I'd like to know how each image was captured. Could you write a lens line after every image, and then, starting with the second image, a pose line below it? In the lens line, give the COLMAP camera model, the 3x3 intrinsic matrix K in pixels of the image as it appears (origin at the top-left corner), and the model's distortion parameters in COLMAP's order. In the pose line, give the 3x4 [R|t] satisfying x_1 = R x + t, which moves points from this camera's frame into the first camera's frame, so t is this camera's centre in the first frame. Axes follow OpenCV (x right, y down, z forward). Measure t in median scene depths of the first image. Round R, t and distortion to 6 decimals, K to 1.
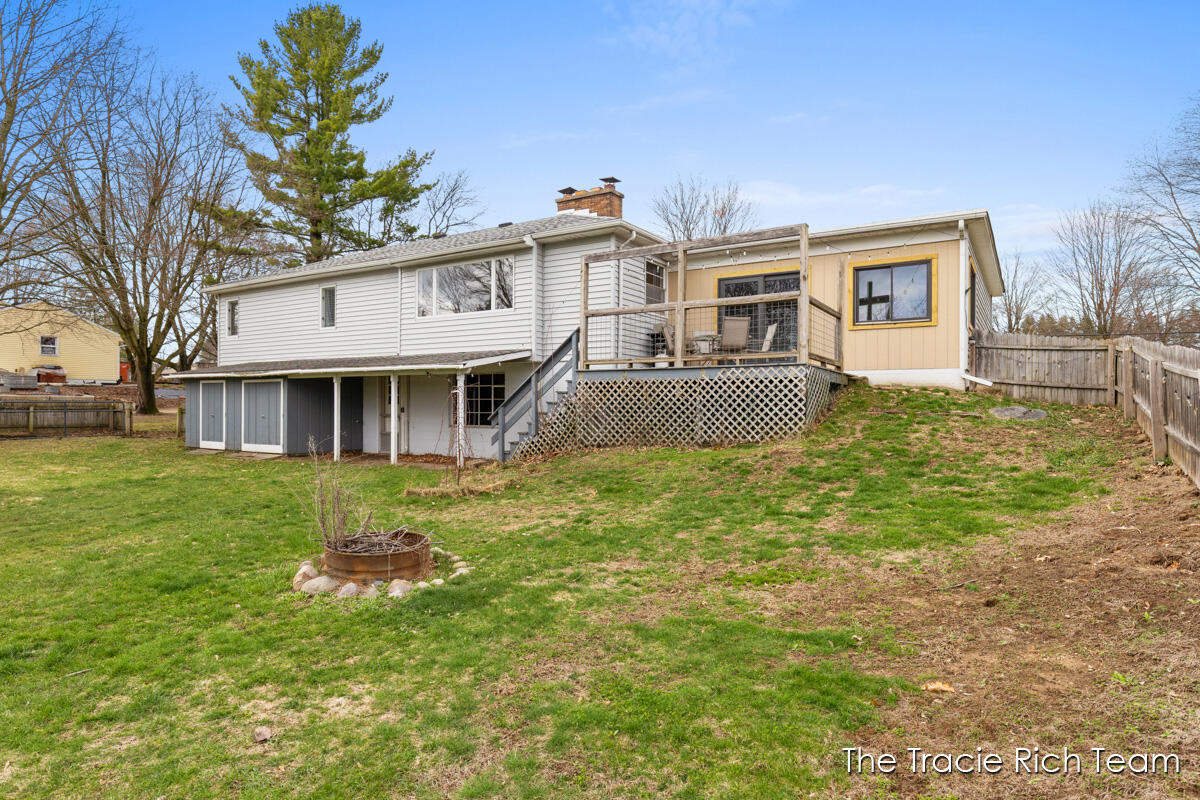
lens RADIAL K [[682.3, 0, 599.4], [0, 682.3, 411.5], [0, 0, 1]] dist [-0.000346, 0.000147]
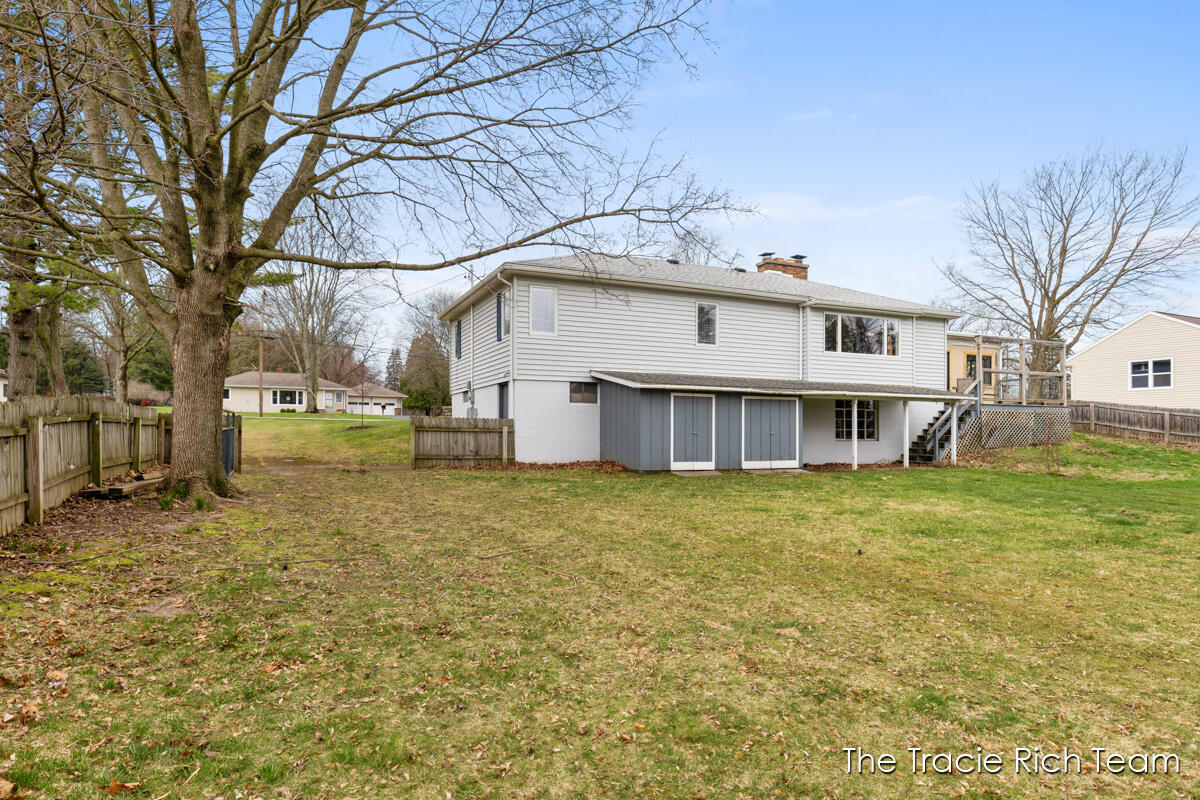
lens RADIAL K [[682.3, 0, 599.4], [0, 682.3, 411.5], [0, 0, 1]] dist [-0.000346, 0.000147]
pose [[0.558052, 0.021569, 0.829526, -1.479880], [0.000703, 0.999649, -0.026466, 0.001509], [-0.829806, 0.015352, 0.557841, 0.648685]]
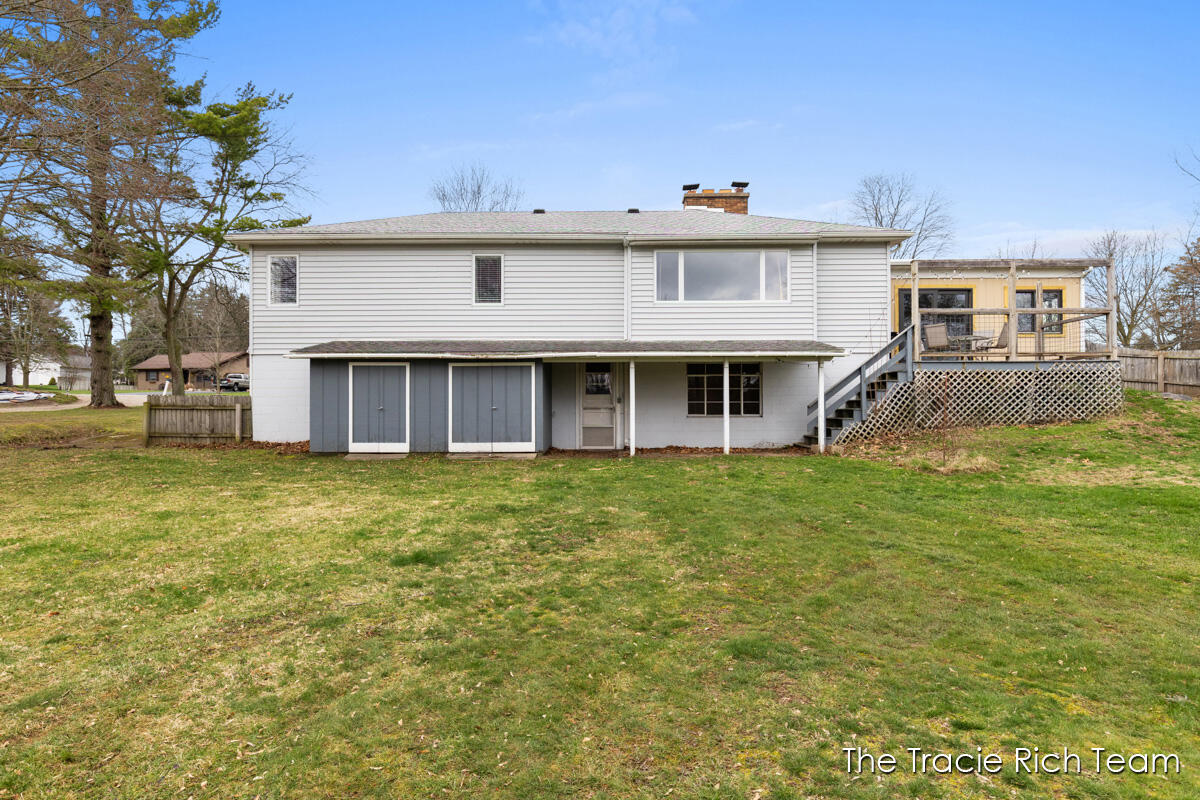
lens RADIAL K [[666.4, 0, 606.8], [0, 666.4, 406.1], [0, 0, 1]] dist [0.000476, 0.001150]
pose [[0.850139, -0.006974, 0.526512, -0.798021], [0.011018, 0.999929, -0.004545, 0.009931], [-0.526443, 0.009665, 0.850156, 0.252422]]
